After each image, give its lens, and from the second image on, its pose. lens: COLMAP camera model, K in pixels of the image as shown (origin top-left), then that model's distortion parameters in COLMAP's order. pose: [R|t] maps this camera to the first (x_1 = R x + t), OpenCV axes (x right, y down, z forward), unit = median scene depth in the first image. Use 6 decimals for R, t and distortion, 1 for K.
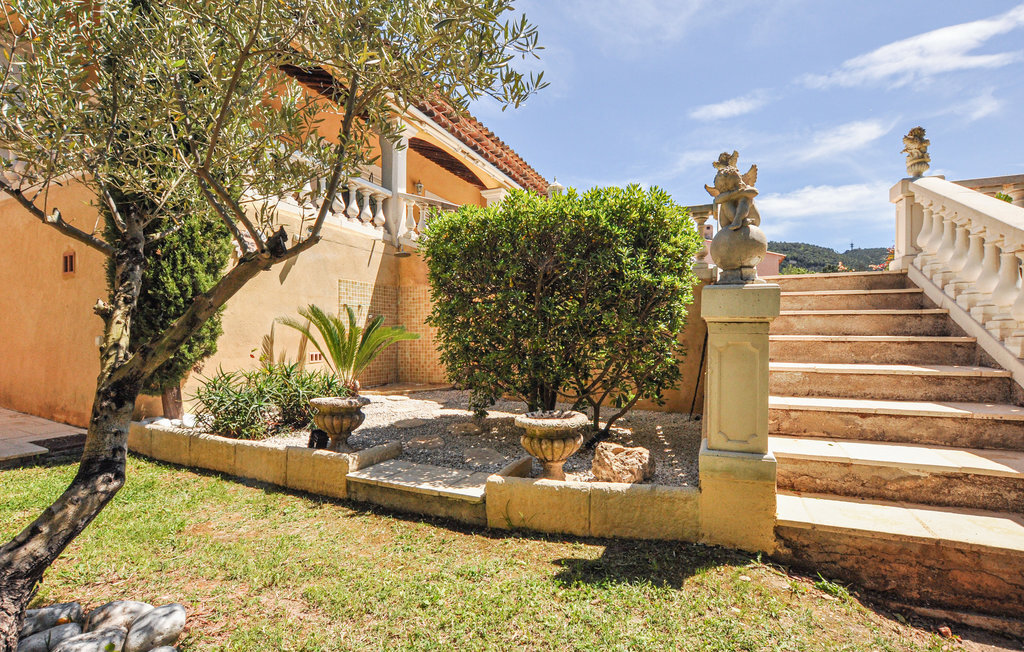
lens RADIAL K [[462.6, 0, 514.8], [0, 462.6, 327.3], [0, 0, 1]] dist [-0.022103, 0.001862]
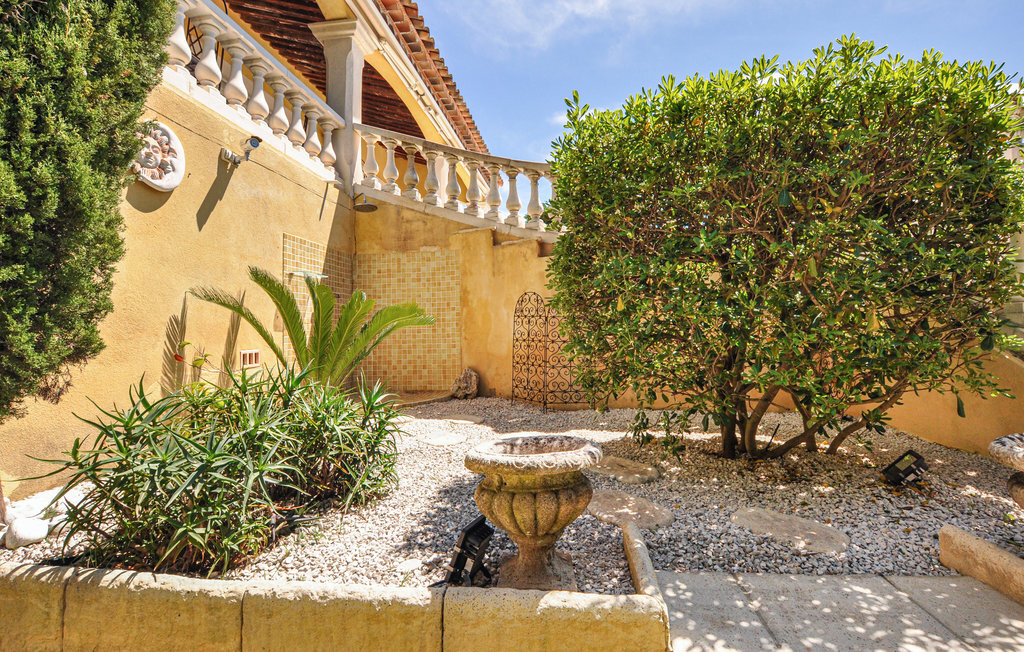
lens RADIAL K [[462.6, 0, 511.4], [0, 462.6, 295.0], [0, 0, 1]] dist [-0.022103, 0.001862]
pose [[0.950025, 0.007227, 0.312091, -0.278721], [0.011986, 0.998150, -0.059601, 0.021114], [-0.311945, 0.060363, 0.948181, 0.308378]]
